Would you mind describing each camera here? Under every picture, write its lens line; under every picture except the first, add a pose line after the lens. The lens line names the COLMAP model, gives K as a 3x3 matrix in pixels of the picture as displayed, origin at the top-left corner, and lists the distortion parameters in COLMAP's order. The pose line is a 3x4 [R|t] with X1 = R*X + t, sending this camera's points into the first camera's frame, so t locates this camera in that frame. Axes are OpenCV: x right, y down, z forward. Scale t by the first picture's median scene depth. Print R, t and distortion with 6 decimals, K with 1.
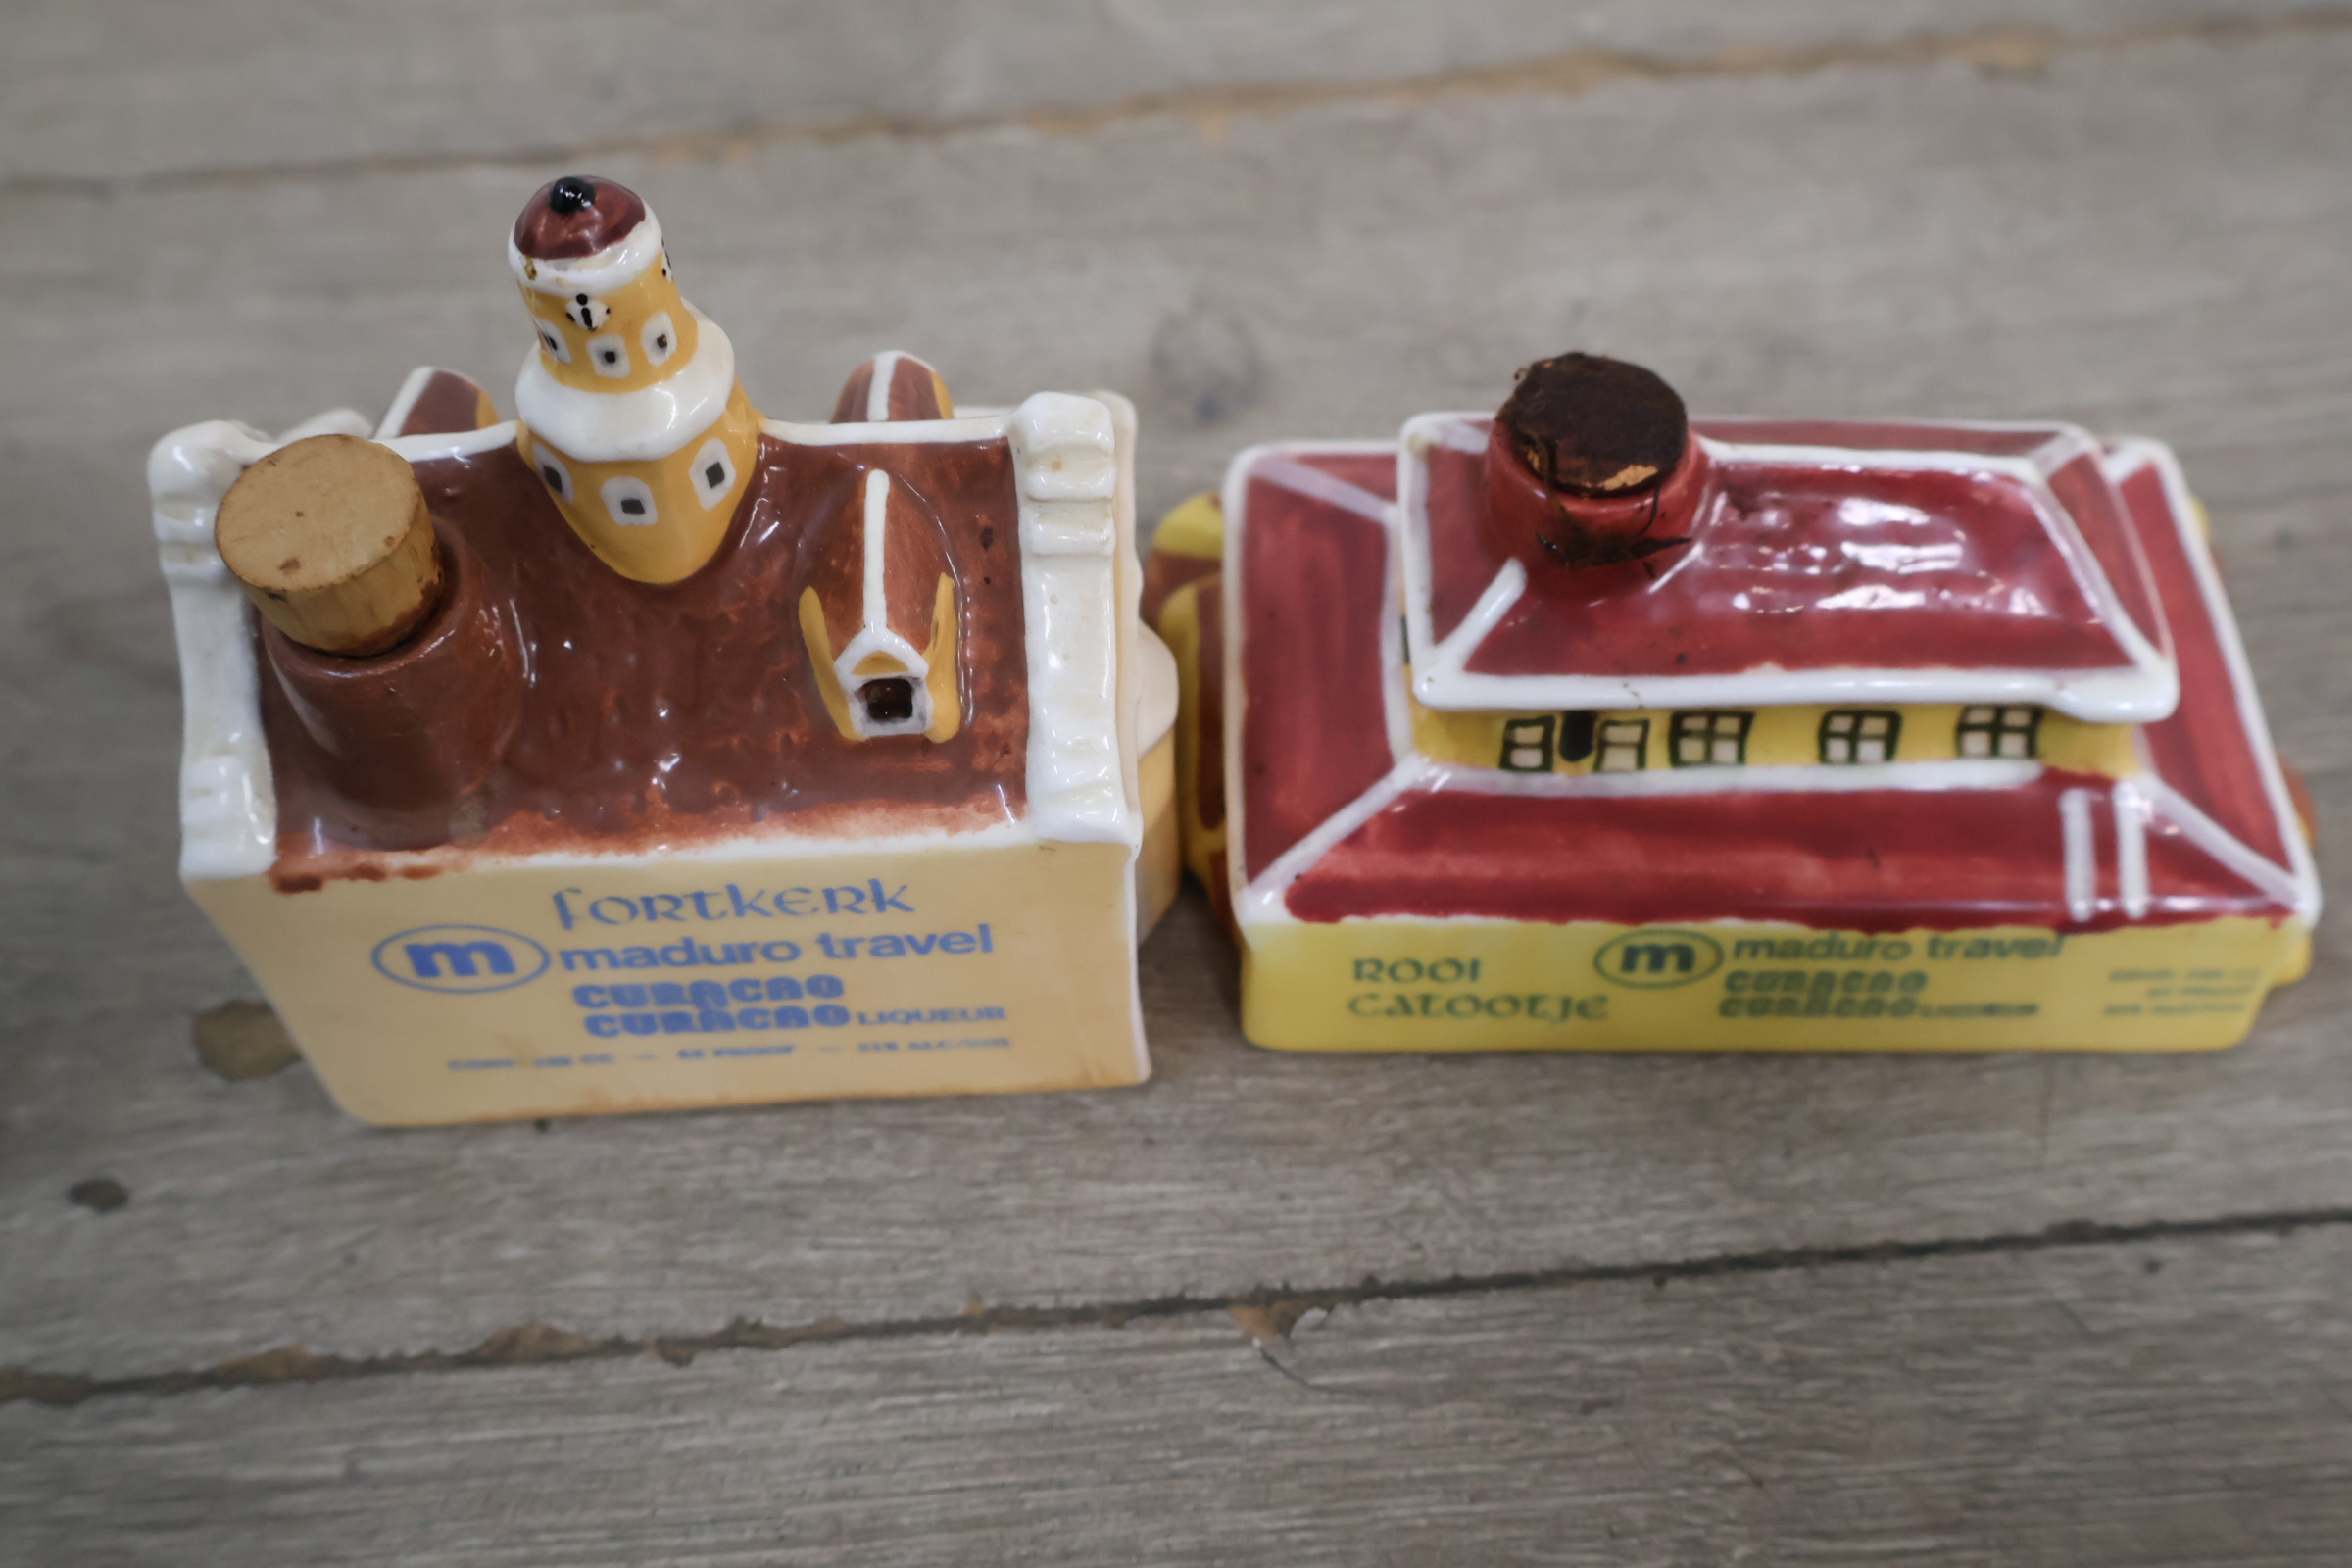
lens RADIAL K [[2460.7, 0, 1167.0], [0, 2460.7, 785.2], [0, 0, 1]] dist [0.004865, 0.000000]
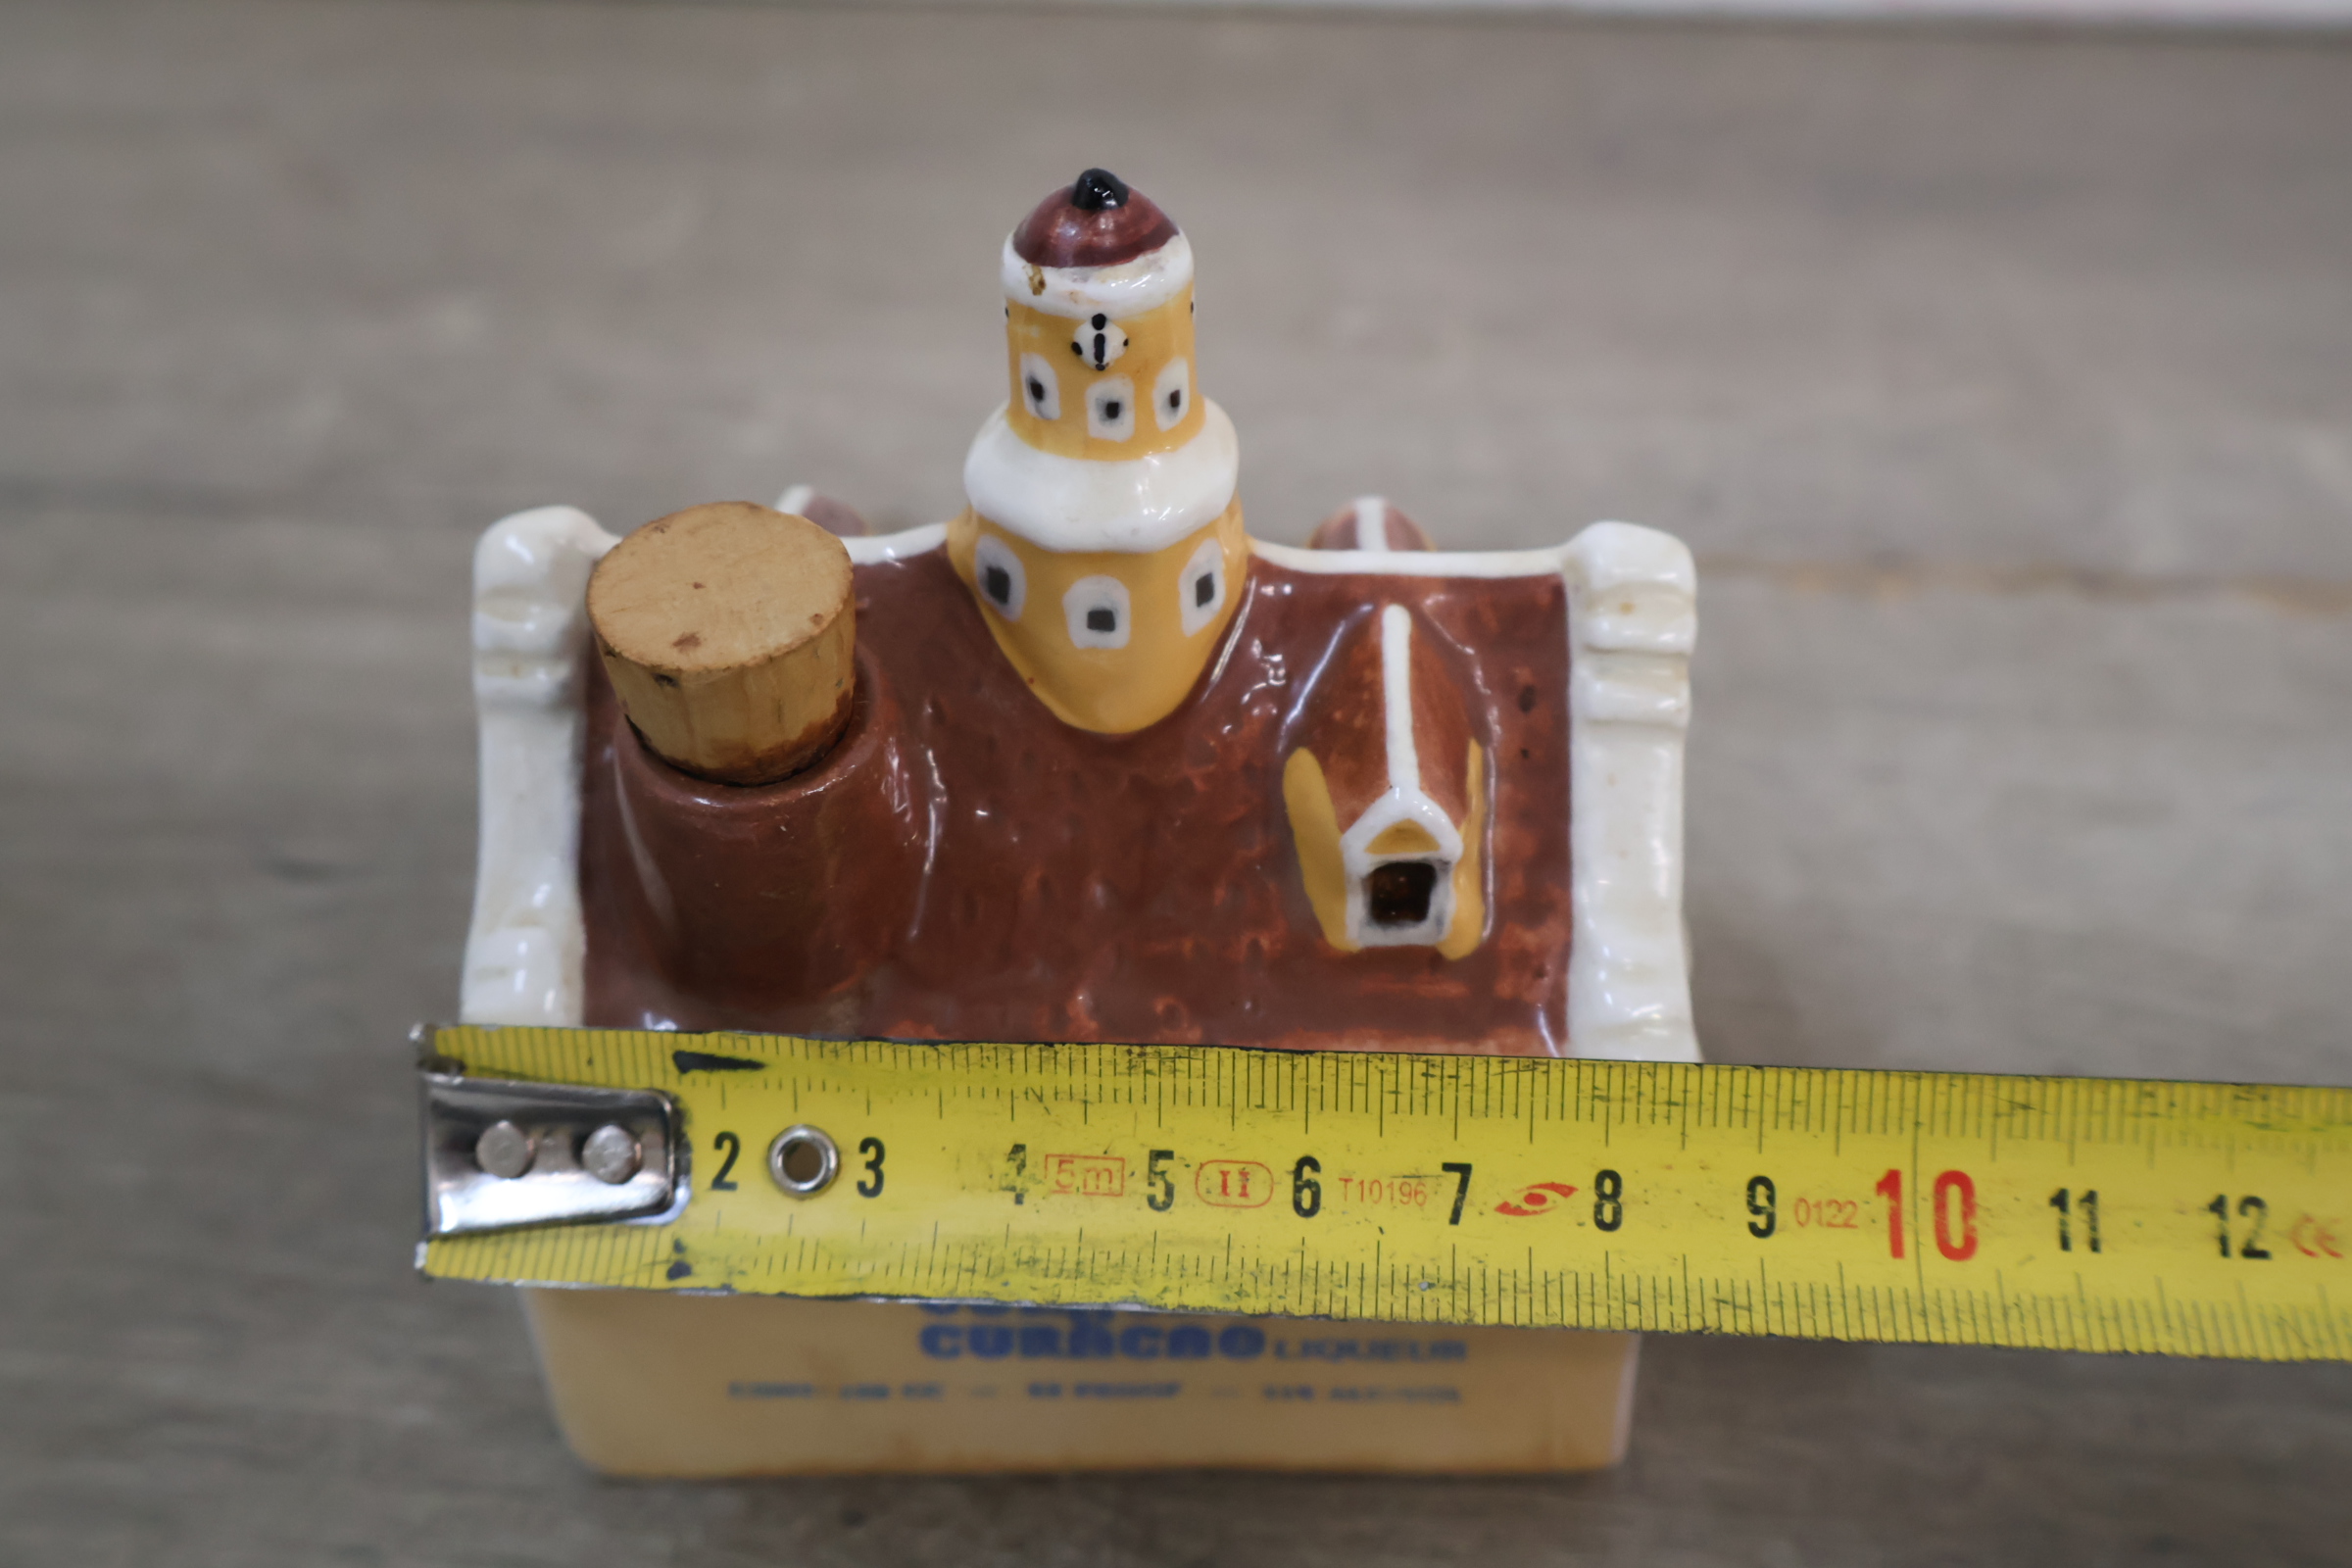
lens RADIAL K [[2460.7, 0, 1177.0], [0, 2460.7, 772.0], [0, 0, 1]] dist [0.004865, 0.000000]
pose [[0.998899, 0.046904, -0.001296, -0.167032], [-0.046086, 0.975538, -0.214944, 0.087907], [-0.008818, 0.214767, 0.976626, 0.219335]]
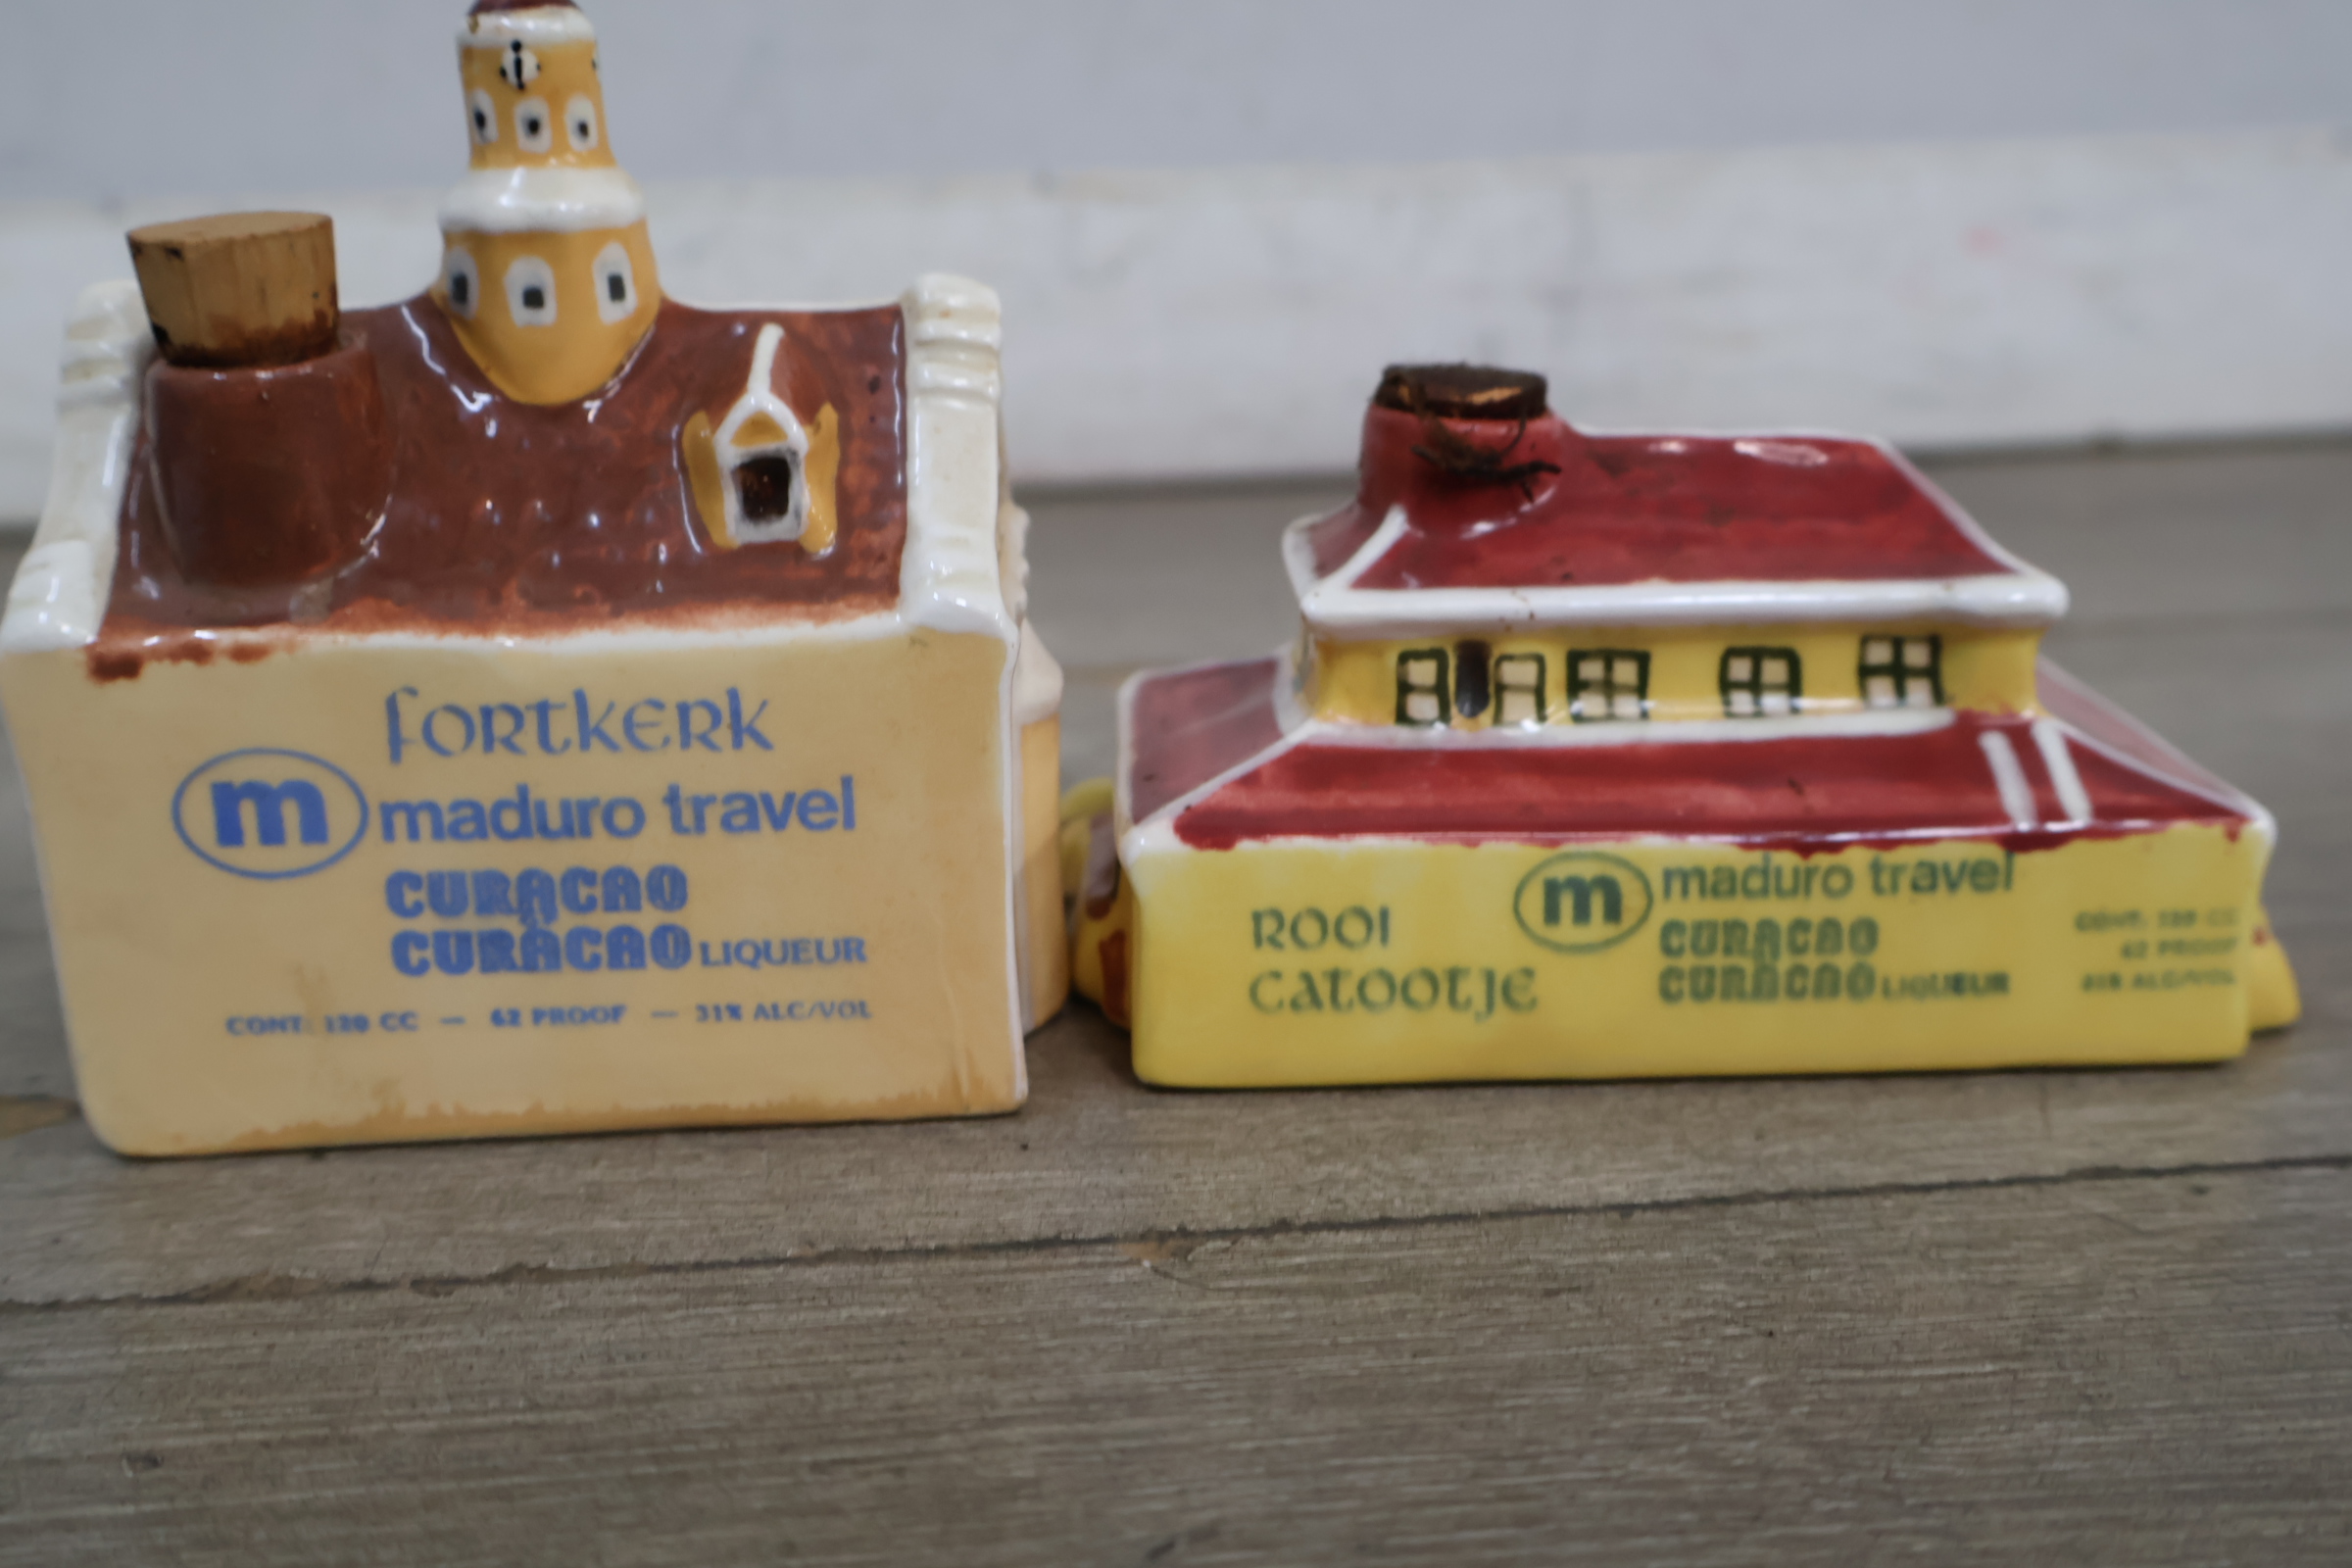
lens RADIAL K [[2460.7, 0, 1168.9], [0, 2460.7, 762.9], [0, 0, 1]] dist [0.004865, 0.000000]
pose [[0.999703, 0.003972, 0.024031, 0.023648], [0.010876, 0.810017, -0.586306, 0.578668], [-0.021794, 0.586393, 0.809733, 0.235562]]
